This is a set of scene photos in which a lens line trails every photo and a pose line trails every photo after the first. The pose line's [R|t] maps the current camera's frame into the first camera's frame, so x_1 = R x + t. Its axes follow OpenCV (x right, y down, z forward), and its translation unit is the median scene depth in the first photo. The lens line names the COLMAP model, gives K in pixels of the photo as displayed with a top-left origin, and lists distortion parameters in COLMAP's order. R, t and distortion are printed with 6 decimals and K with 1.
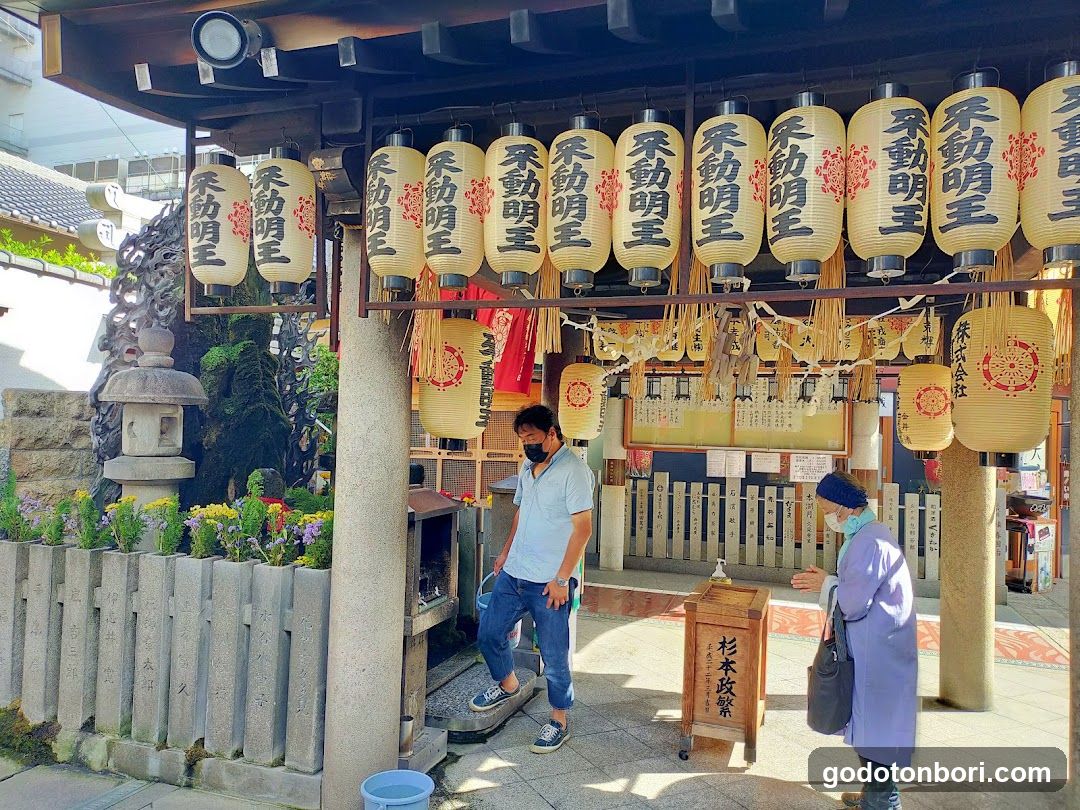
lens RADIAL K [[815.0, 0, 555.4], [0, 815.0, 406.2], [0, 0, 1]] dist [0.026879, -0.020193]
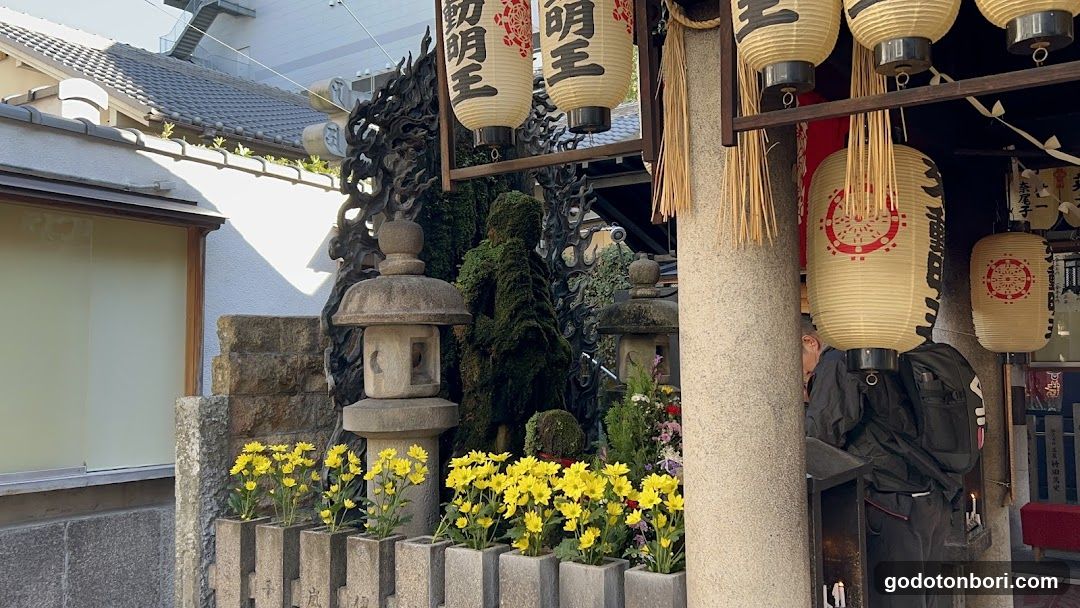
lens RADIAL K [[958.9, 0, 560.2], [0, 958.9, 311.3], [0, 0, 1]] dist [0.072931, 0.002061]
pose [[0.960341, -0.056335, -0.273076, -0.119709], [0.049978, 0.998294, -0.030186, 0.016390], [0.274311, 0.015341, 0.961519, 0.216831]]
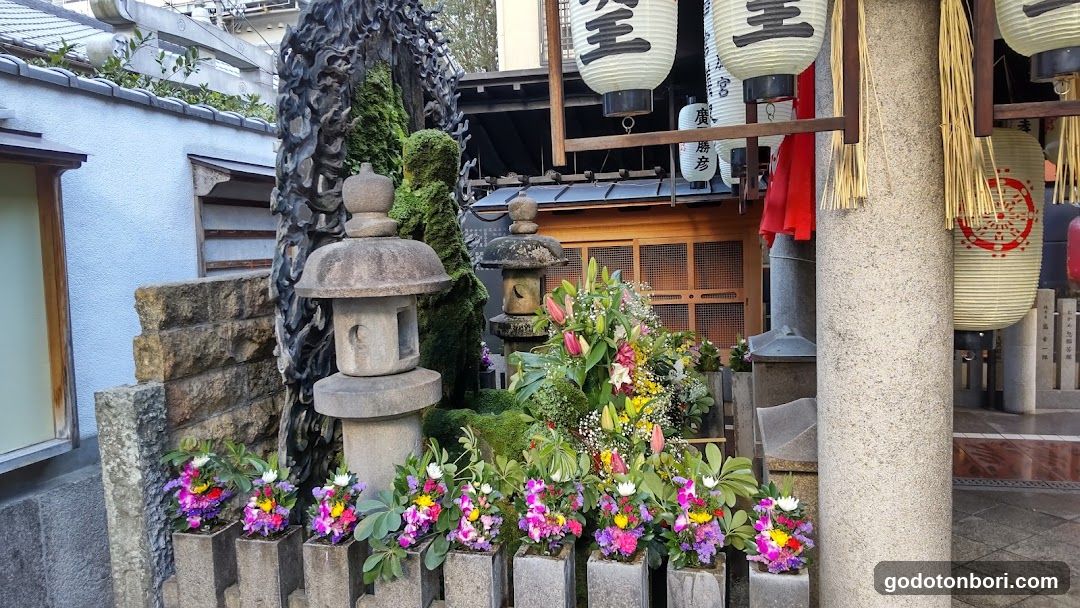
lens RADIAL K [[761.8, 0, 546.3], [0, 761.8, 296.5], [0, 0, 1]] dist [0.034776, -0.020821]
pose [[0.995512, -0.071707, 0.061759, -0.379867], [0.064346, 0.991408, 0.113887, -0.057957], [-0.069395, -0.109402, 0.991572, 0.378647]]
